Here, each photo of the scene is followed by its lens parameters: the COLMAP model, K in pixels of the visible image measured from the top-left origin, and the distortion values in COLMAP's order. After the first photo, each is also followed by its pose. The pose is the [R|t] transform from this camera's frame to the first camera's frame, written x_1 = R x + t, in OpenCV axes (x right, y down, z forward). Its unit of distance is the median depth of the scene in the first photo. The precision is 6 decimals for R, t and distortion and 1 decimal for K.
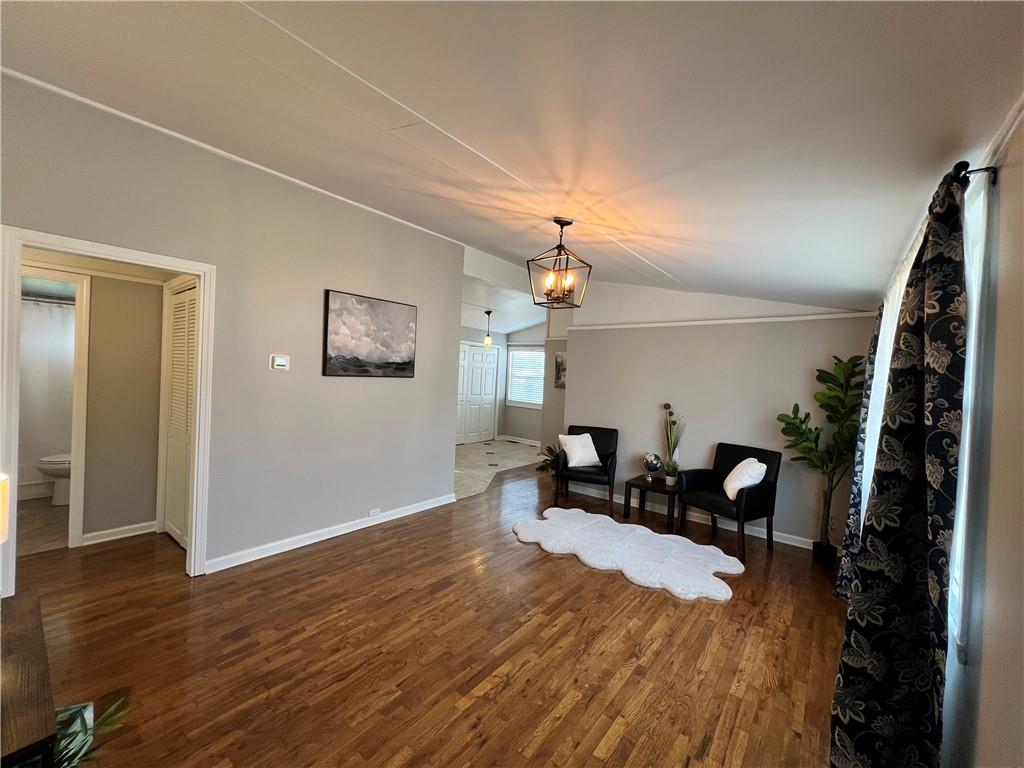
lens RADIAL K [[408.2, 0, 508.5], [0, 408.2, 382.8], [0, 0, 1]] dist [-0.002167, 0.000316]
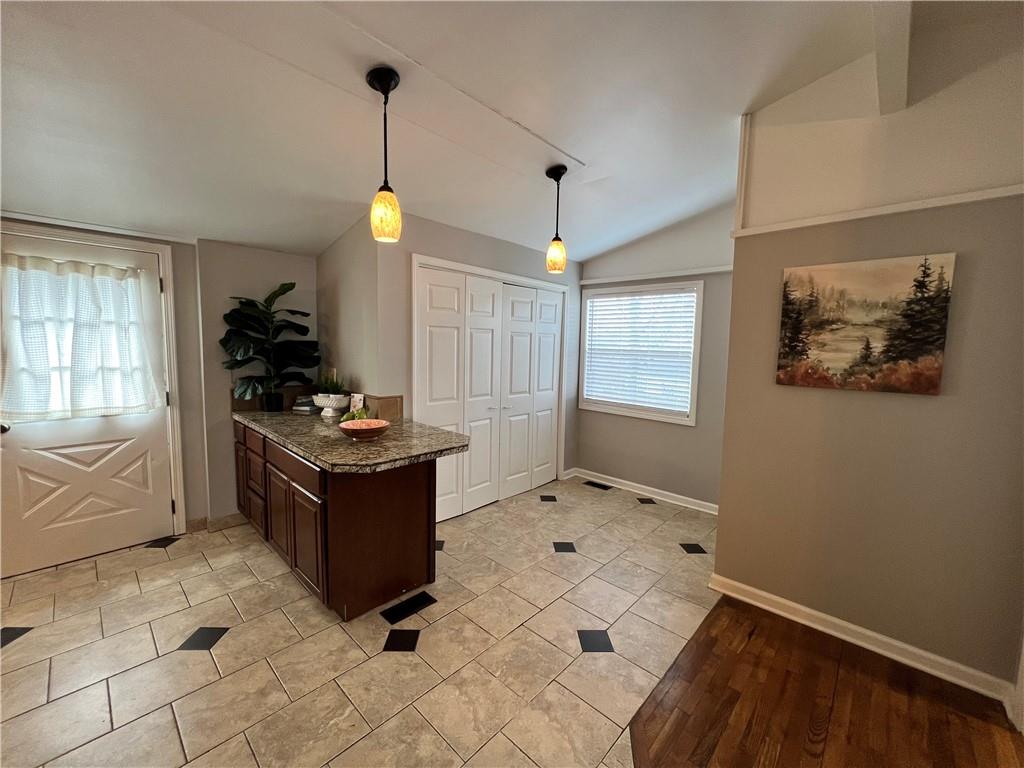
lens RADIAL K [[408.2, 0, 508.5], [0, 408.2, 382.8], [0, 0, 1]] dist [-0.002167, 0.000316]
pose [[0.996905, -0.022943, -0.075193, -0.123920], [0.027909, 0.997450, 0.065681, -0.026288], [0.073494, -0.067576, 0.995004, 1.142185]]
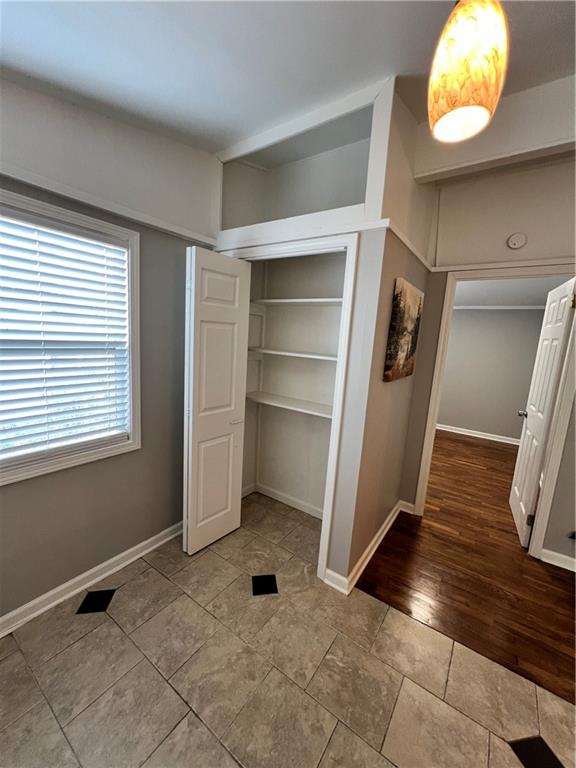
lens RADIAL K [[306.1, 0, 288.8], [0, 306.1, 380.7], [0, 0, 1]] dist [-0.002167, 0.000316]
pose [[-0.072632, -0.202805, 0.976522, -0.249689], [-0.035916, 0.979004, 0.200650, -0.068050], [-0.996712, -0.020499, -0.078391, 1.896869]]
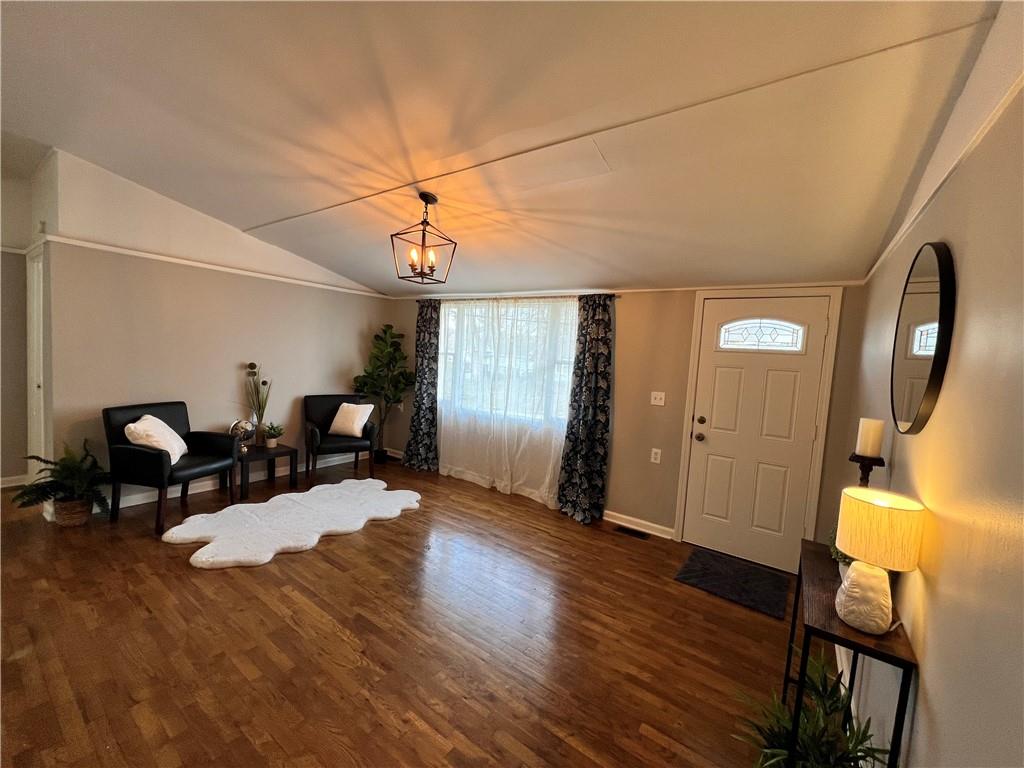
lens RADIAL K [[408.2, 0, 508.5], [0, 408.2, 382.8], [0, 0, 1]] dist [-0.002167, 0.000316]
pose [[-0.067301, -0.116883, 0.990863, -0.617427], [-0.045967, 0.992423, 0.113945, -0.039248], [-0.996673, -0.037879, -0.072164, 0.552795]]
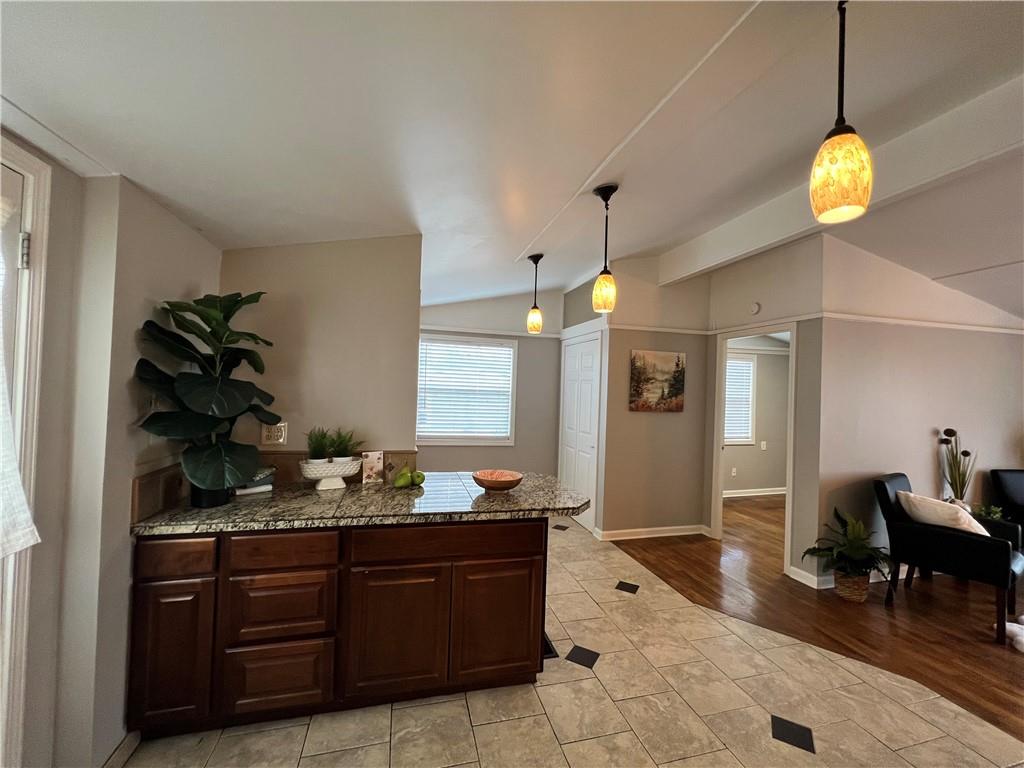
lens RADIAL K [[412.4, 0, 512.0], [0, 412.4, 384.0], [0, 0, 1]] dist [0.007305, -0.000199]
pose [[0.583372, -0.024122, 0.811847, -0.807672], [0.016383, 0.999705, 0.017931, -0.068593], [-0.812040, 0.002840, 0.583595, 1.354777]]
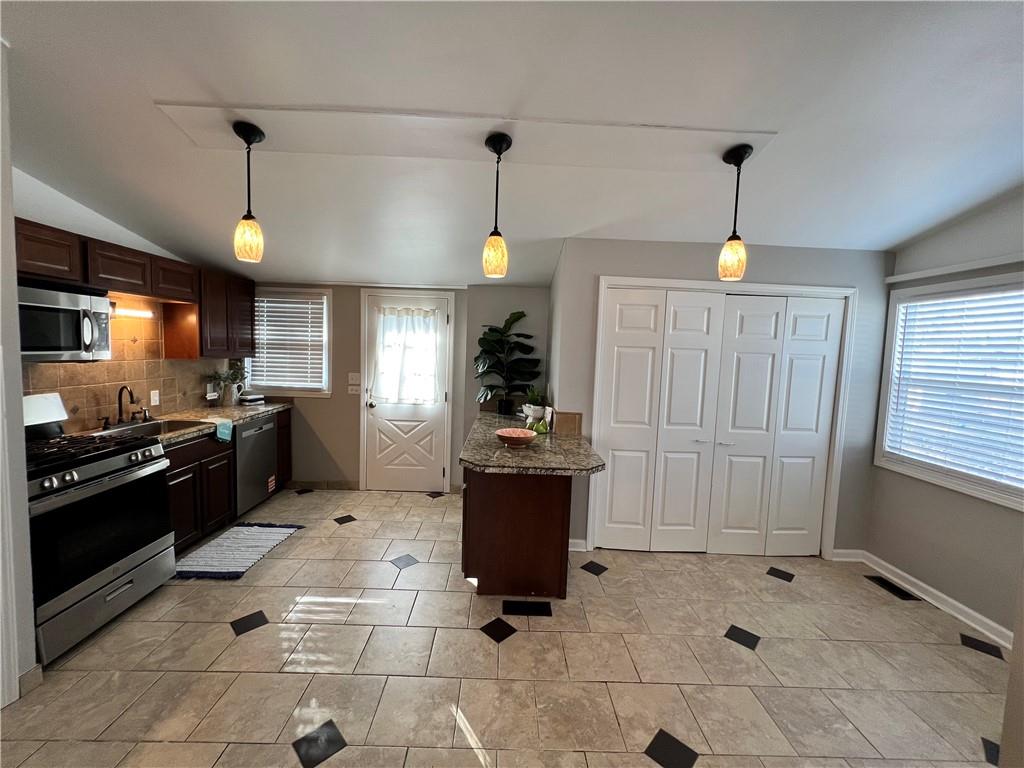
lens RADIAL K [[408.2, 0, 508.5], [0, 408.2, 382.8], [0, 0, 1]] dist [-0.002167, 0.000316]
pose [[0.644908, 0.032132, -0.763585, 0.123874], [-0.022075, 0.999482, 0.023415, -0.032255], [0.763942, 0.001755, 0.645283, 1.259549]]
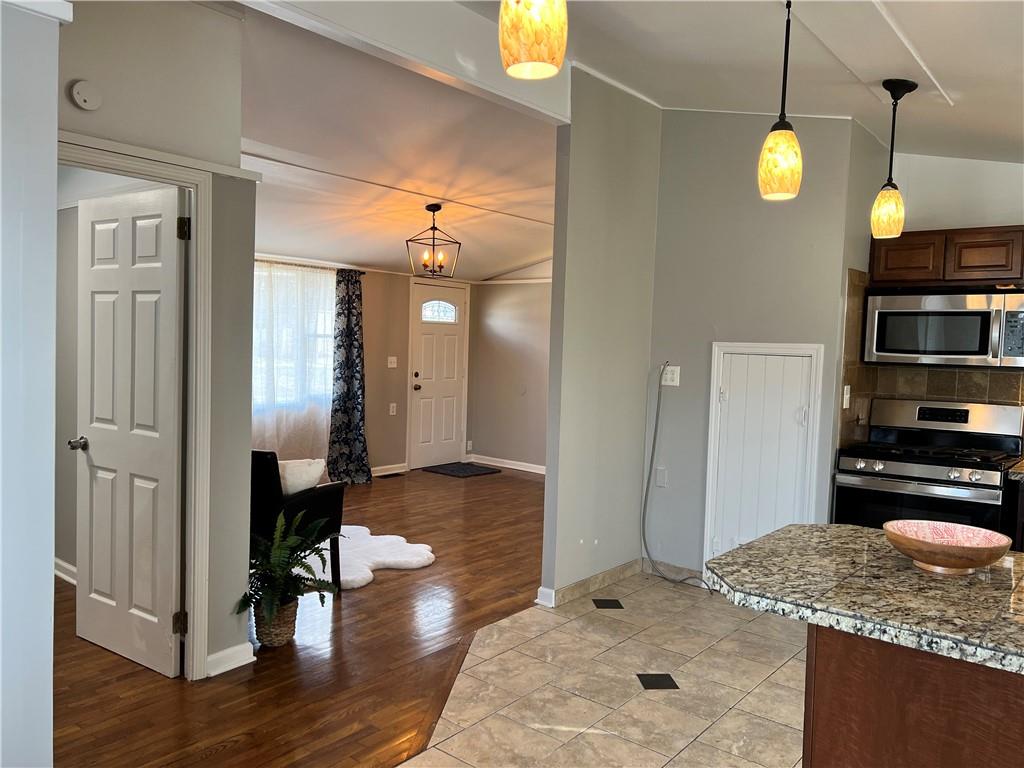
lens RADIAL K [[770.6, 0, 512.0], [0, 770.6, 384.0], [0, 0, 1]] dist [0.007398, 0.002619]
pose [[-0.997048, -0.076783, 0.000358, -0.093963], [-0.076536, 0.994200, 0.075556, -0.039508], [-0.006157, 0.075305, -0.997142, 2.166574]]
